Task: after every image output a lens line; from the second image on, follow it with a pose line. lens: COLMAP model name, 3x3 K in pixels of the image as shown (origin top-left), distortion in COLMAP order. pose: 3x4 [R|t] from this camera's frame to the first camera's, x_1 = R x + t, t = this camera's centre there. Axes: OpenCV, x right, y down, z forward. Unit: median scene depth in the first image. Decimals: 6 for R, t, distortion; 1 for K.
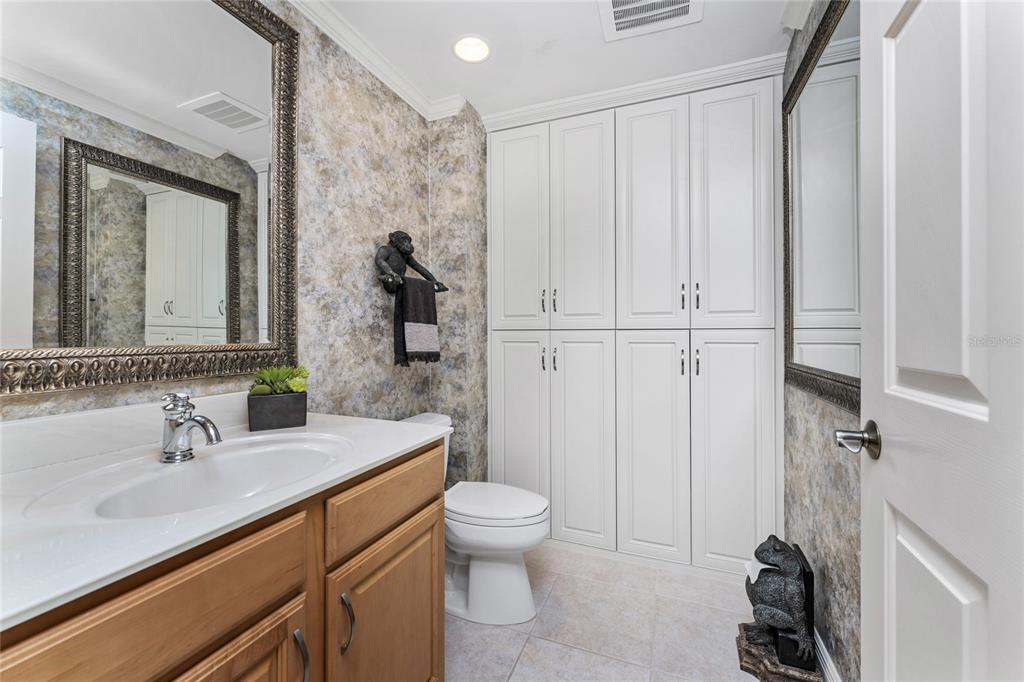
lens RADIAL K [[411.6, 0, 510.7], [0, 411.6, 342.6], [0, 0, 1]] dist [0.001097, -0.000019]
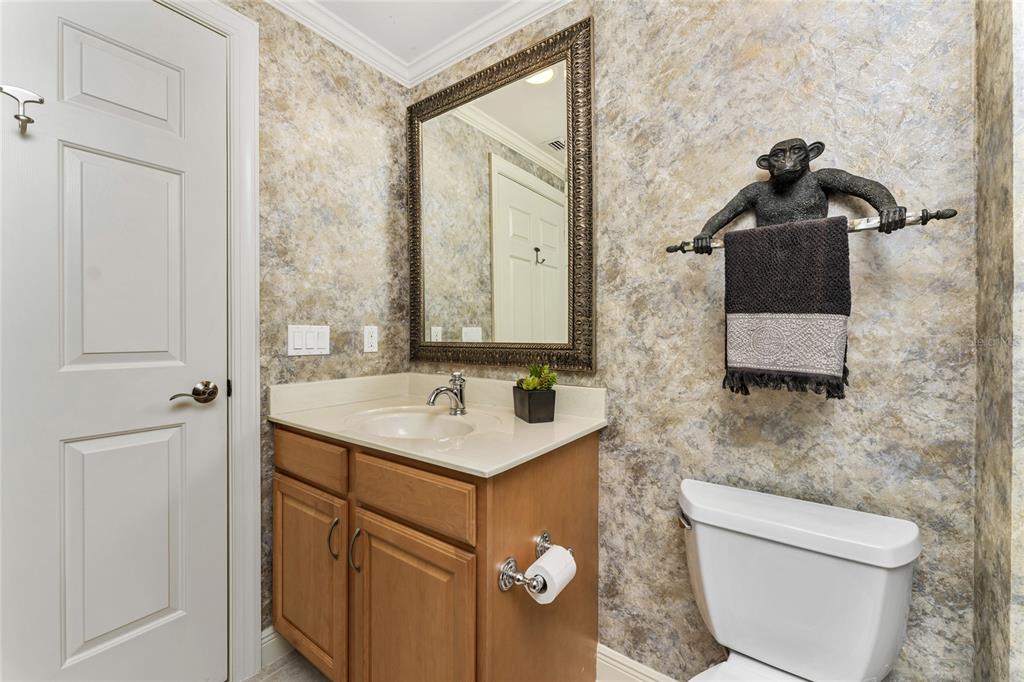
lens RADIAL K [[411.6, 0, 510.7], [0, 411.6, 342.6], [0, 0, 1]] dist [0.001097, -0.000019]
pose [[-0.240234, 0.016427, -0.970576, 0.432241], [-0.020039, 0.999560, 0.021877, -0.018841], [0.970508, 0.024705, -0.239799, 1.007869]]
